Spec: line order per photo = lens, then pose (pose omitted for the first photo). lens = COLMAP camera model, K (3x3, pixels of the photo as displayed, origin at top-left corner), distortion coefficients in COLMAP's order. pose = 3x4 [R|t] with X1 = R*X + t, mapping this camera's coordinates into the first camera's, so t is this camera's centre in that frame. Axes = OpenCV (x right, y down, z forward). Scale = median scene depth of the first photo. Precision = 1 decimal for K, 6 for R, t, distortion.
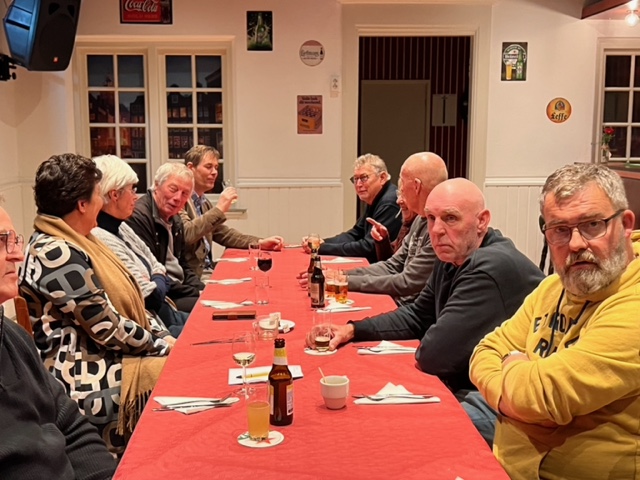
lens RADIAL K [[807.3, 0, 316.6], [0, 807.3, 244.6], [0, 0, 1]] dist [0.014959, 0.000000]
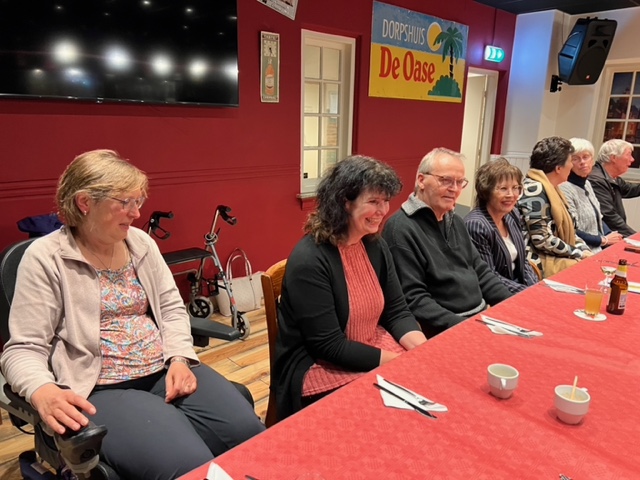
lens RADIAL K [[479.3, 0, 317.8], [0, 479.3, 246.9], [0, 0, 1]] dist [0.014551, -0.018848]
pose [[0.660960, 0.196375, -0.724271, 0.063620], [-0.115151, 0.980263, 0.160698, 0.003162], [0.741533, -0.022815, 0.670528, -0.014873]]
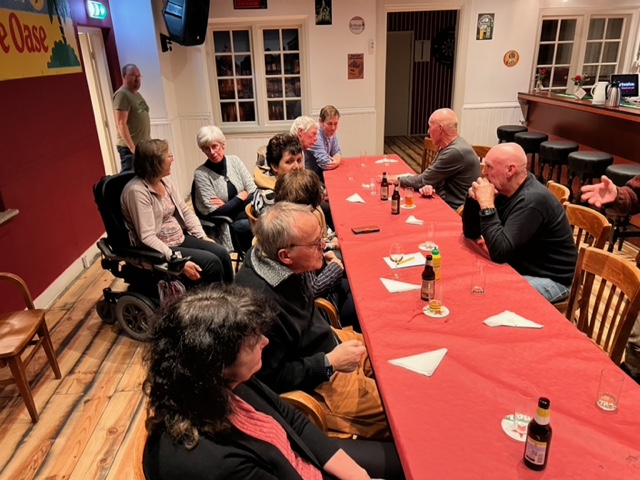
lens RADIAL K [[479.3, 0, 321.1], [0, 479.3, 244.3], [0, 0, 1]] dist [0.014551, -0.018848]
pose [[0.999279, -0.037132, 0.007876, -0.097912], [0.034115, 0.969535, 0.242567, -0.053445], [-0.016643, -0.242123, 0.970103, -0.004598]]
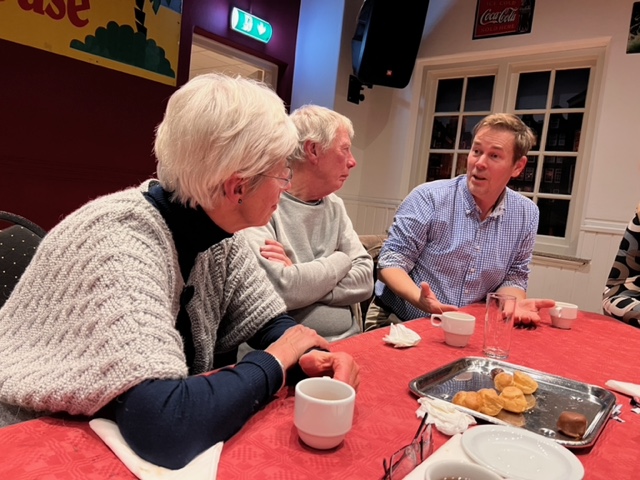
lens RADIAL K [[479.3, 0, 317.7], [0, 479.3, 240.8], [0, 0, 1]] dist [0.014551, -0.018848]
pose [[0.737648, 0.138175, -0.660895, 0.022446], [-0.193116, 0.981121, -0.010418, -0.006844], [0.646979, 0.135314, 0.750406, 0.493602]]
